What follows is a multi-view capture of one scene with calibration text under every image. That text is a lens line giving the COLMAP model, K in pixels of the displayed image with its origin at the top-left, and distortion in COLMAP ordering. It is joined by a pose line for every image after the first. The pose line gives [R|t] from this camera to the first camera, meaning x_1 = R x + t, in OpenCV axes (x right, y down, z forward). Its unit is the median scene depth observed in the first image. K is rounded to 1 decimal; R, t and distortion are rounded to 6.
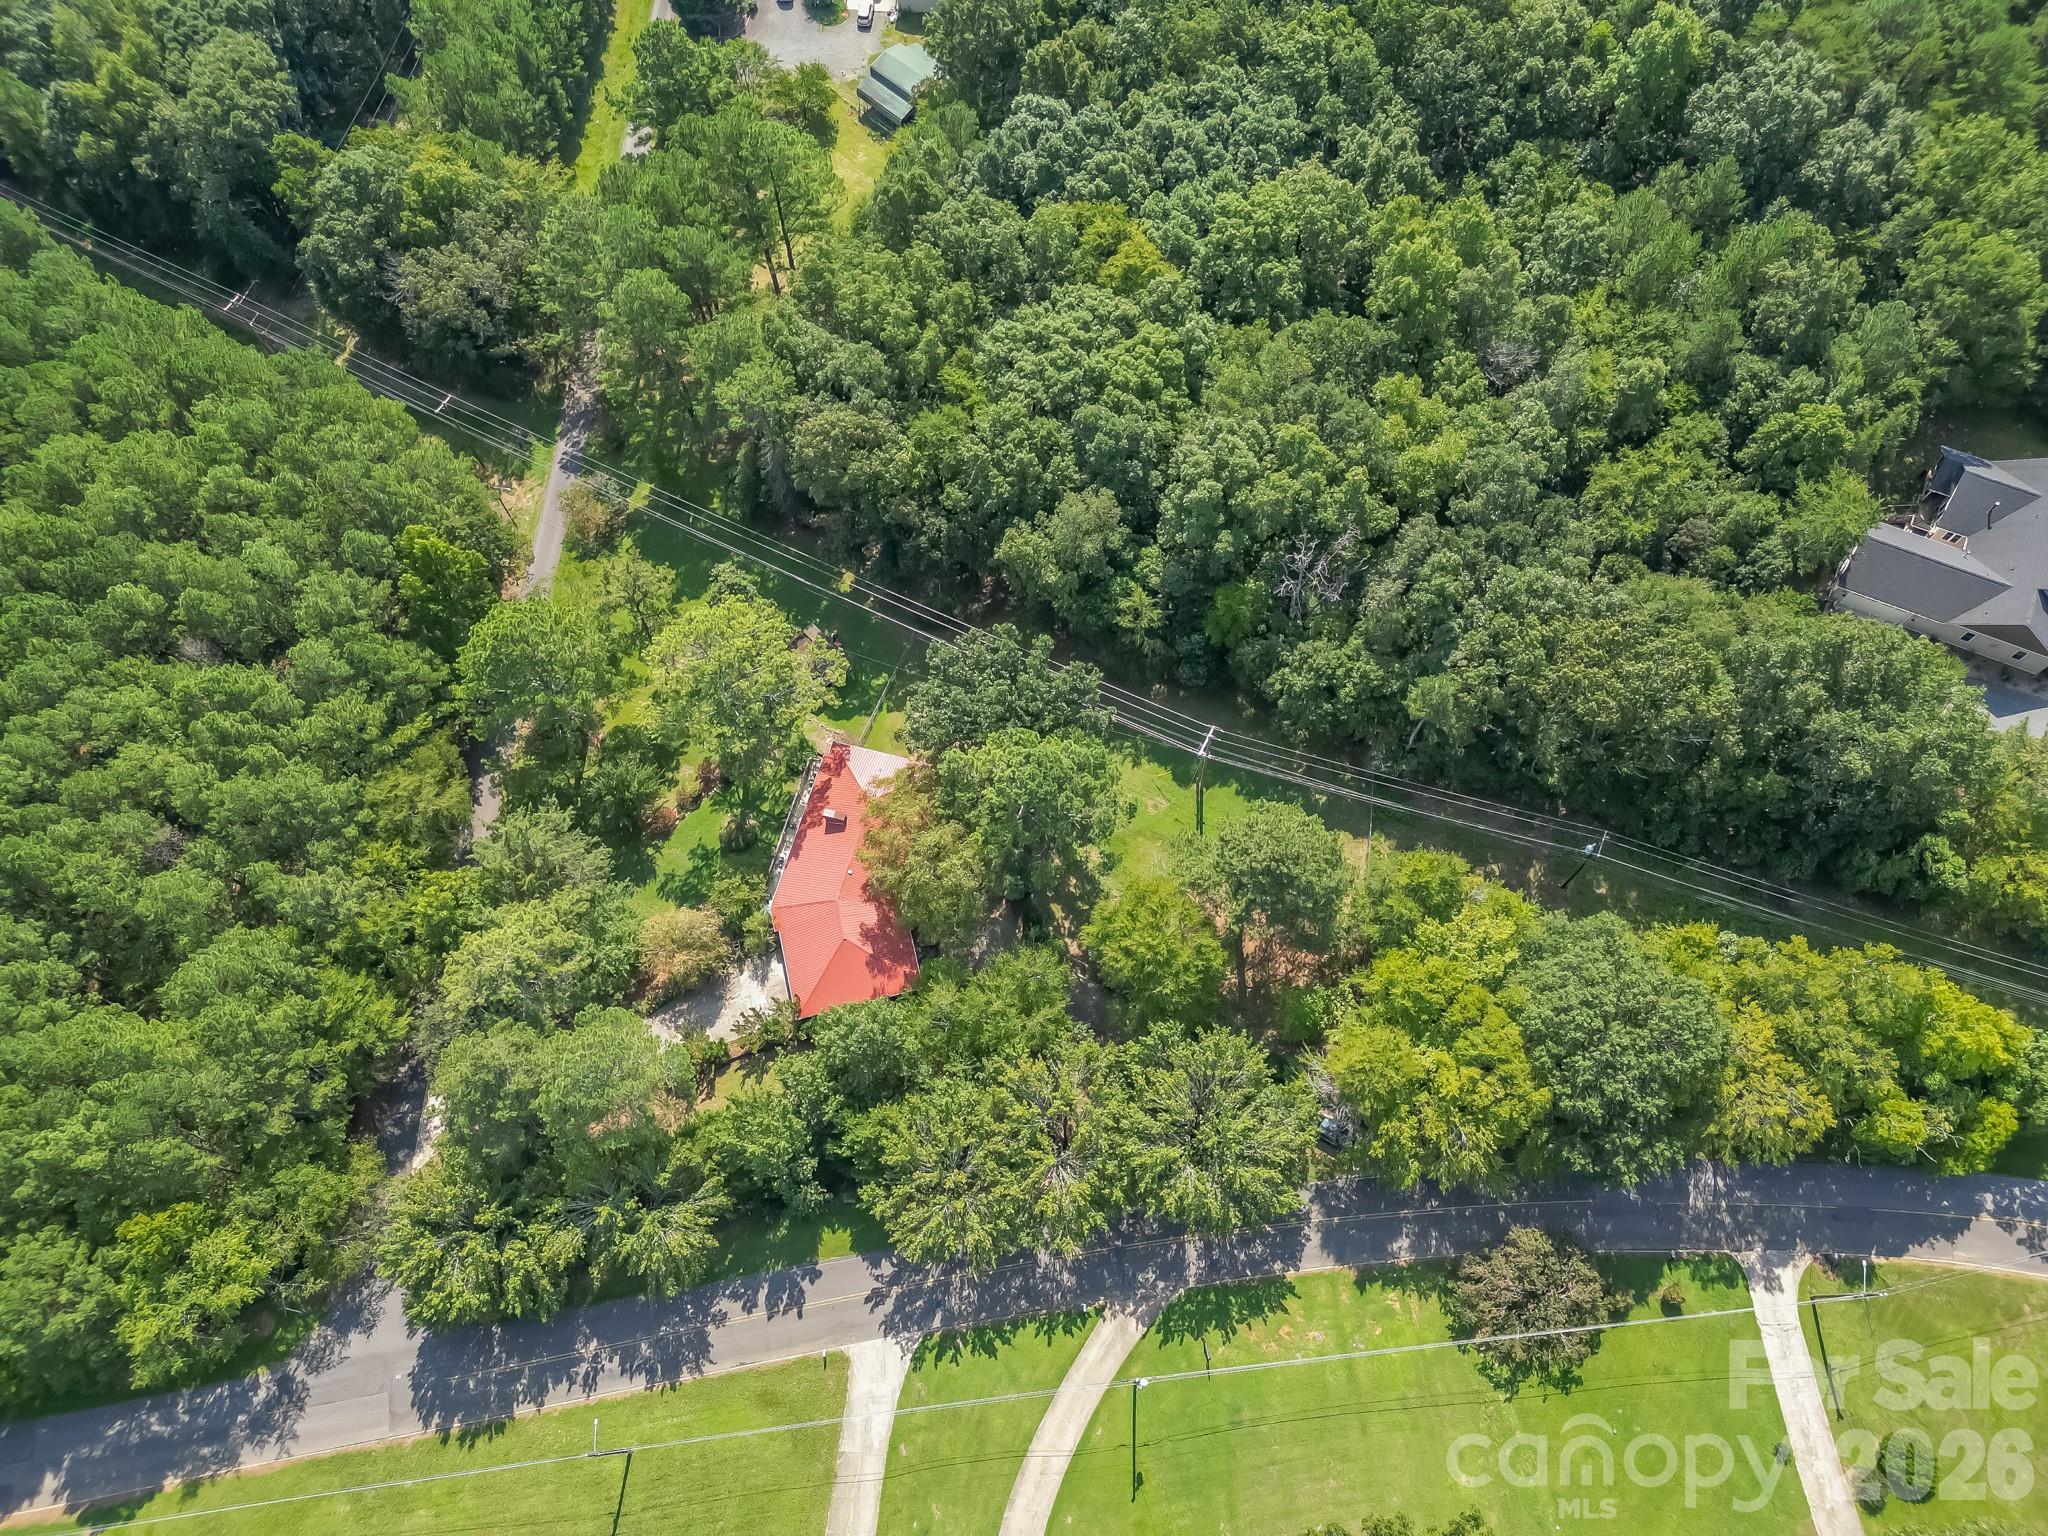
lens RADIAL K [[1421.5, 0, 1017.6], [0, 1421.5, 759.9], [0, 0, 1]] dist [0.076842, -0.054347]
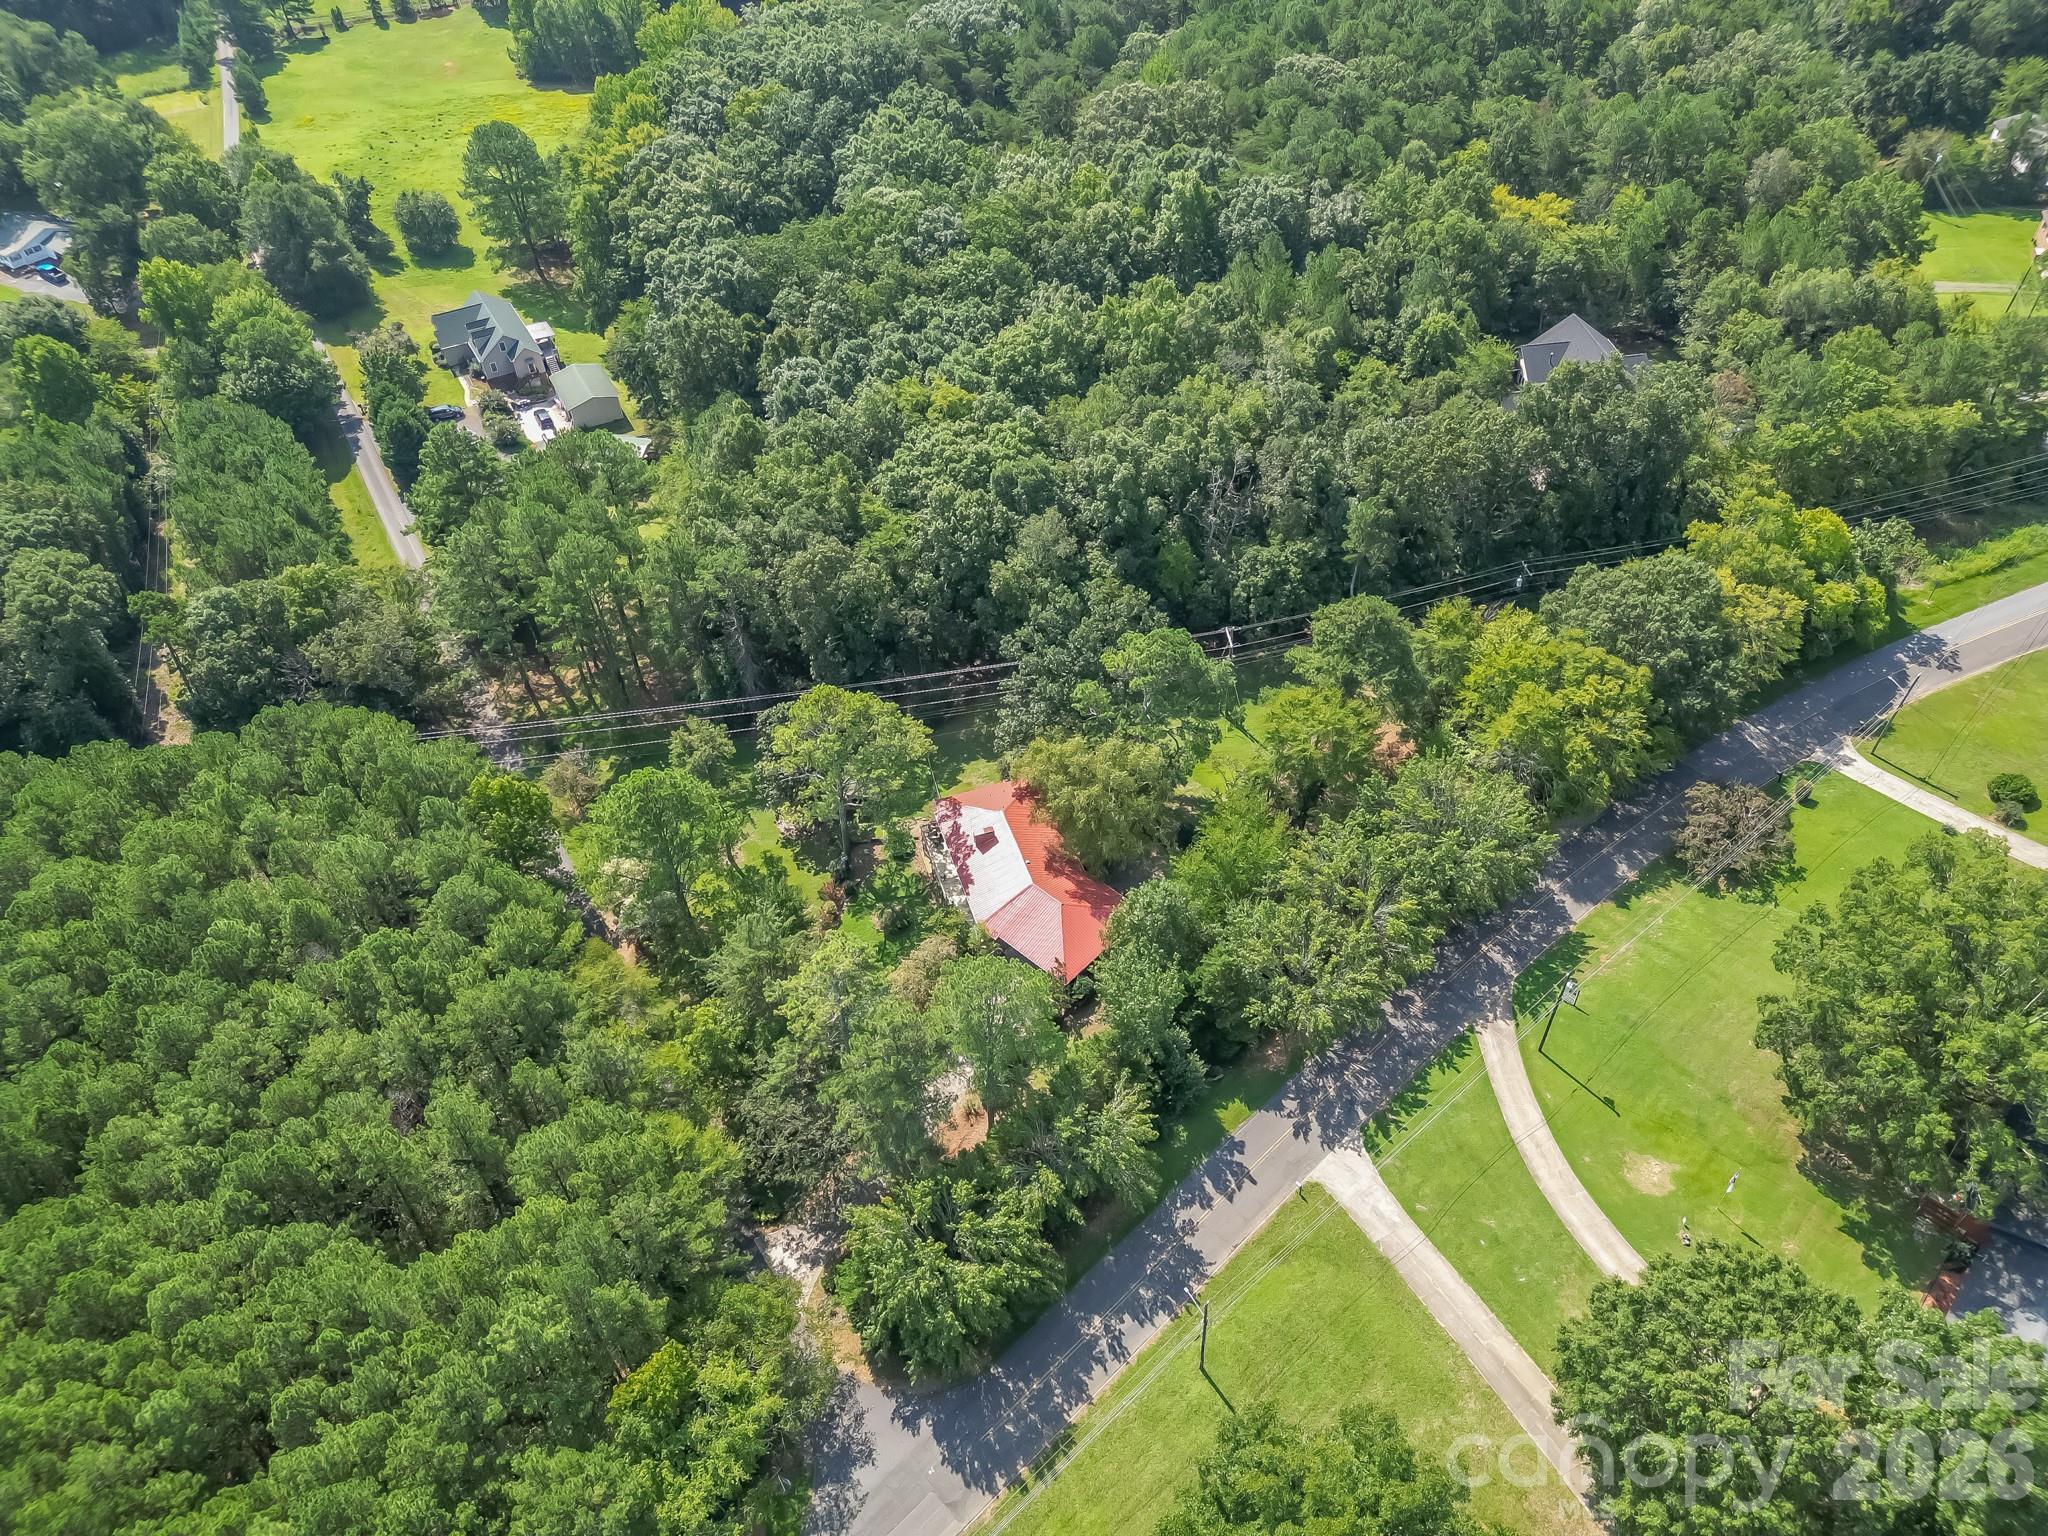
lens RADIAL K [[1434.8, 0, 1024.0], [0, 1434.8, 768.0], [0, 0, 1]] dist [0.082947, -0.080176]
pose [[0.838957, -0.382564, 0.387036, -0.564181], [0.501839, 0.818965, -0.278307, 0.352129], [-0.210498, 0.427717, 0.879061, 0.028891]]
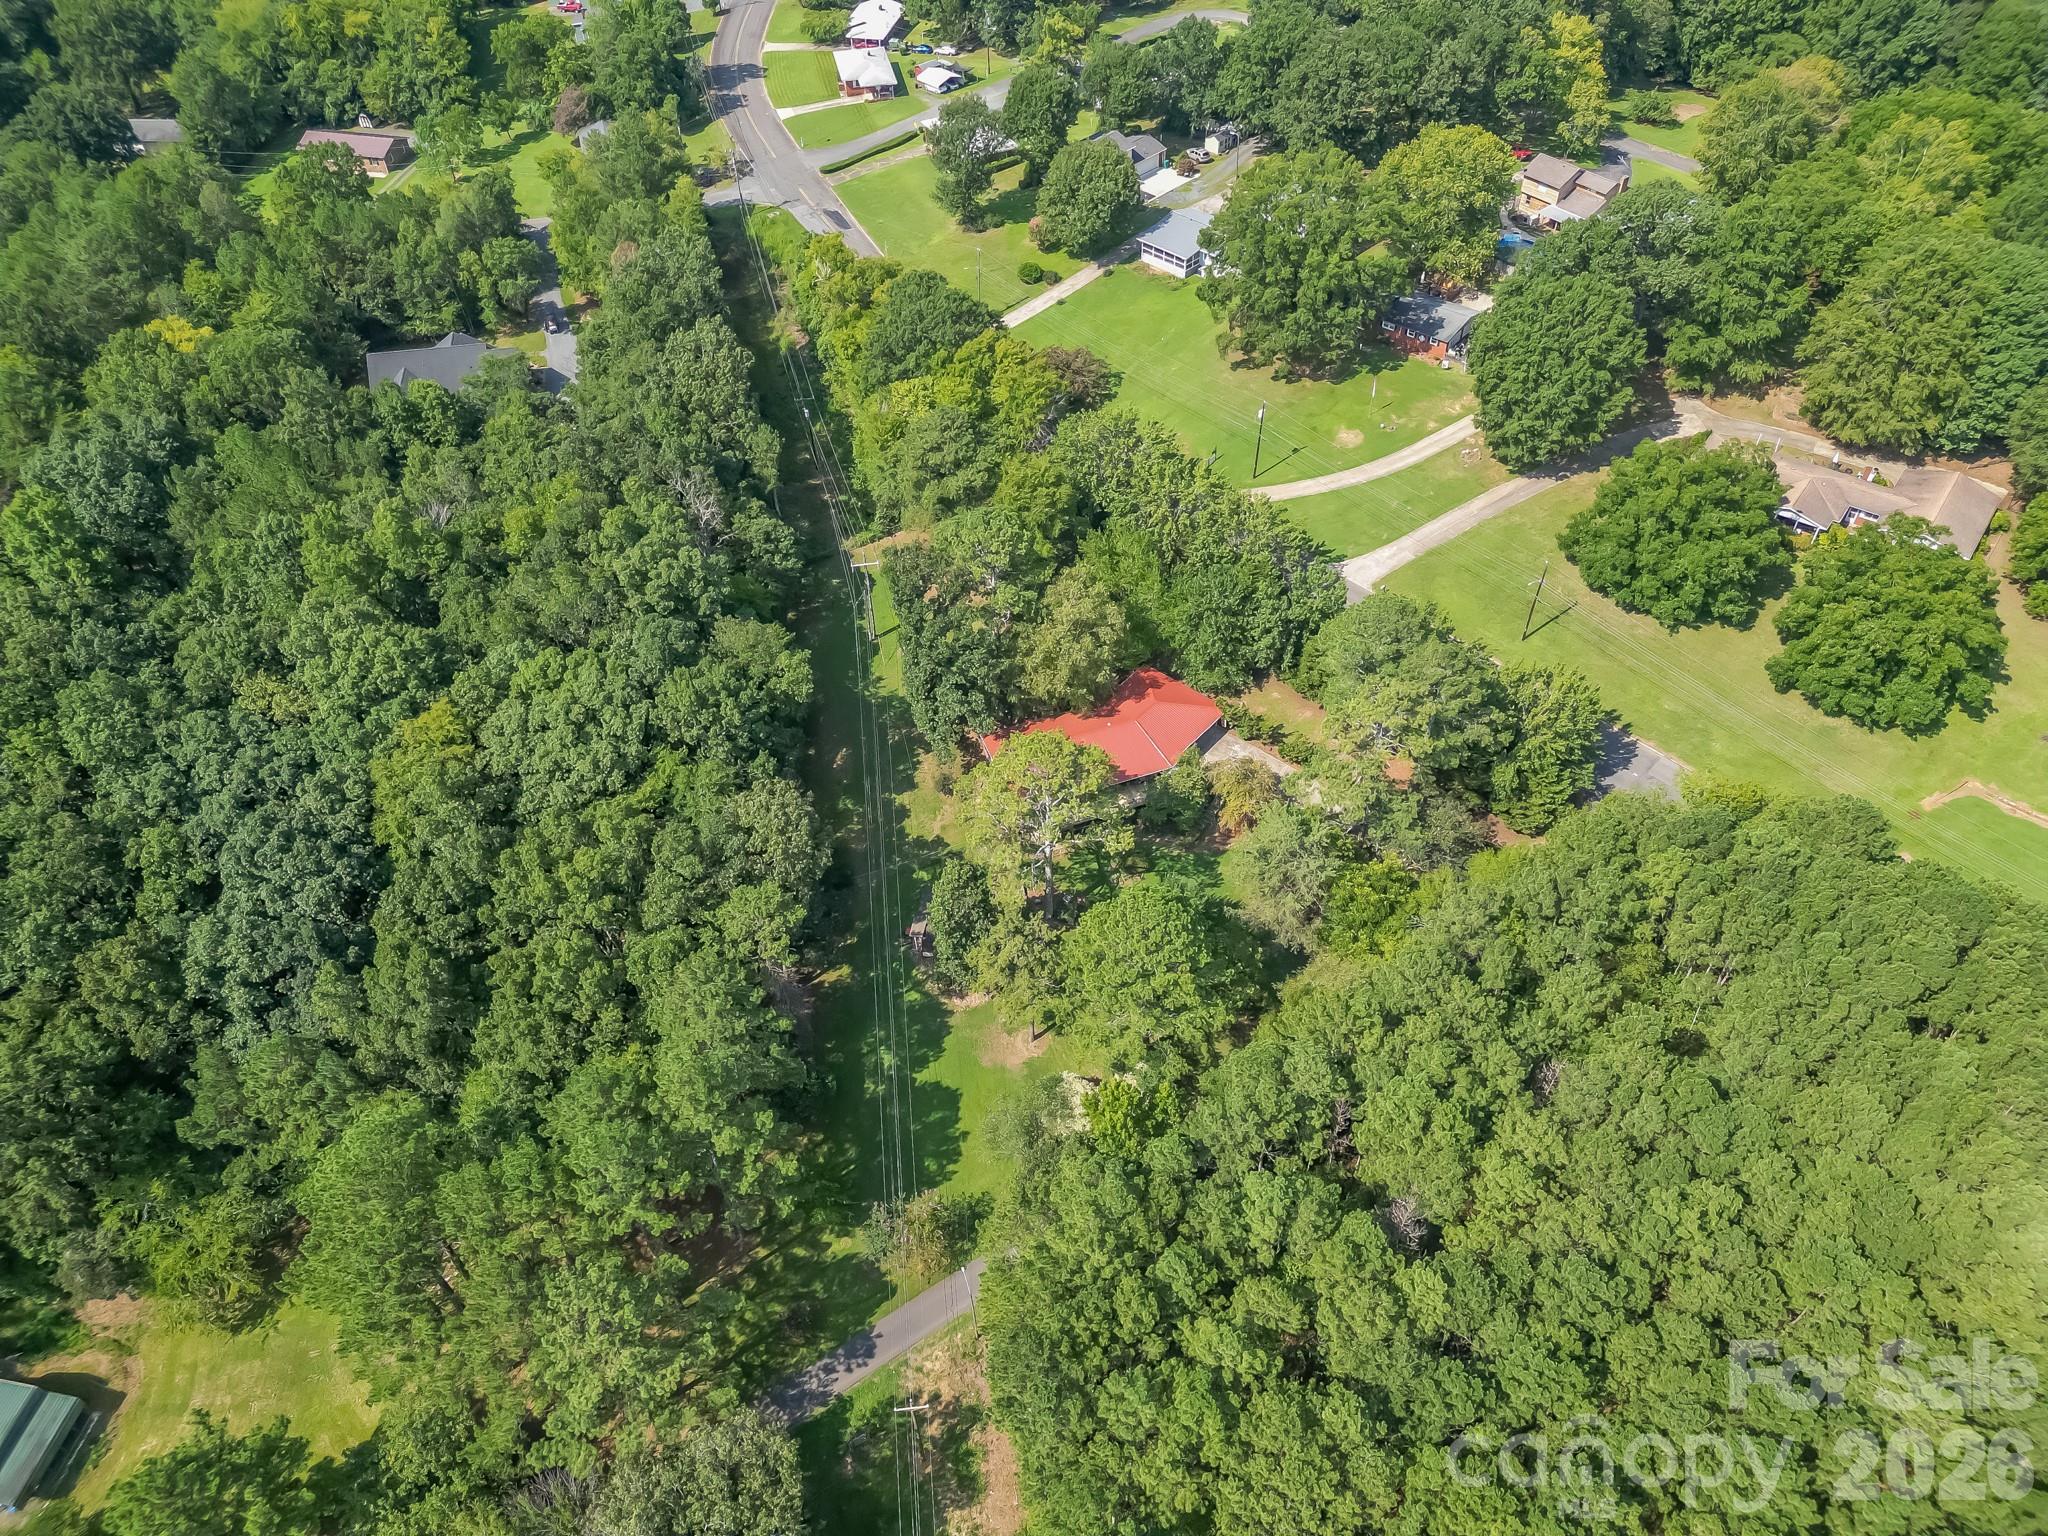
lens RADIAL K [[1434.8, 0, 1024.0], [0, 1434.8, 768.0], [0, 0, 1]] dist [0.082947, -0.080176]
pose [[-0.580914, -0.553853, 0.596478, -0.878420], [0.761007, -0.109552, 0.639427, -0.801301], [-0.288803, 0.825376, 0.485126, 0.538638]]
